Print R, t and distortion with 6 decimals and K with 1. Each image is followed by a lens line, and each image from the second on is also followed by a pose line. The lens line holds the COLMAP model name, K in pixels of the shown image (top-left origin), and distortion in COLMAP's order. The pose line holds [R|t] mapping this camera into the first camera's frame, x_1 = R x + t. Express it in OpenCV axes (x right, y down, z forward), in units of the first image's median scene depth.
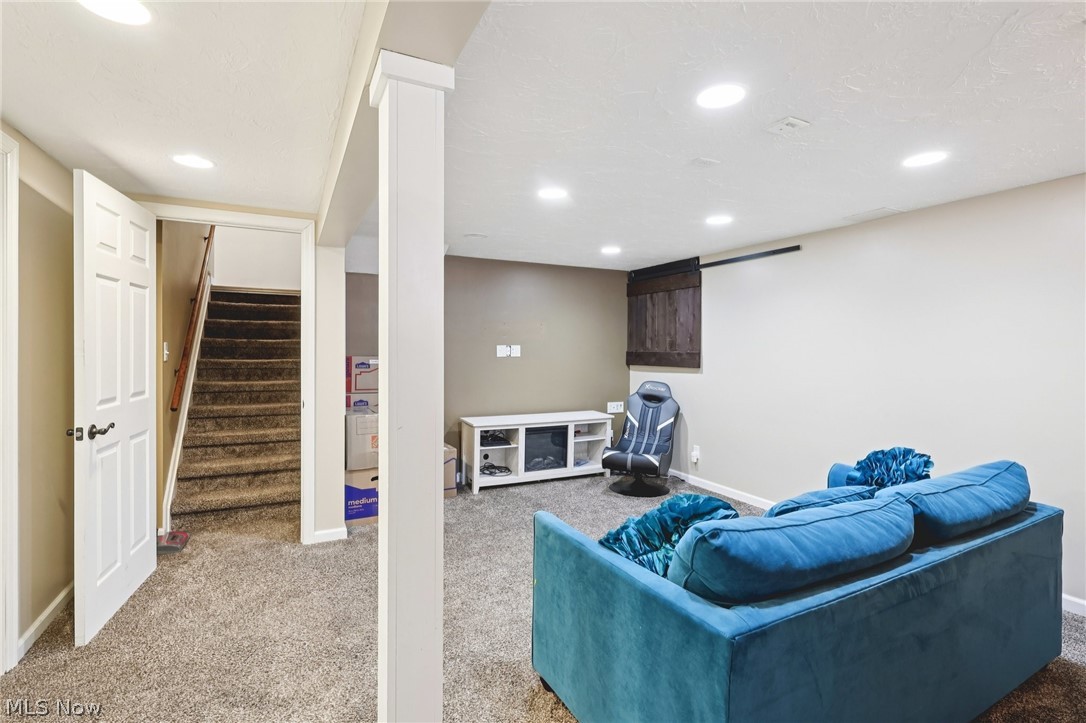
lens RADIAL K [[502.3, 0, 540.9], [0, 502.3, 350.0], [0, 0, 1]] dist [-0.001481, 0.000516]
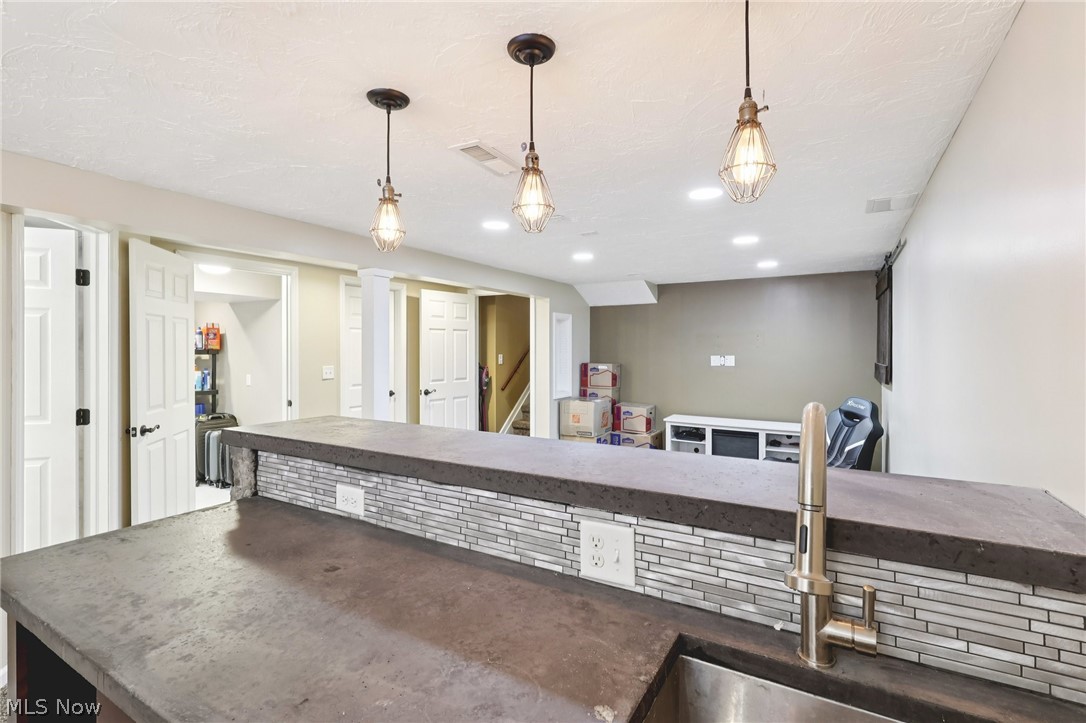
lens RADIAL K [[499.5, 0, 541.7], [0, 499.5, 354.5], [0, 0, 1]] dist [0.000913, 0.000186]
pose [[0.541898, 0.001854, -0.840442, 0.698183], [-0.001629, 0.999998, 0.001155, -0.013205], [0.840442, 0.000743, 0.541900, 0.062371]]
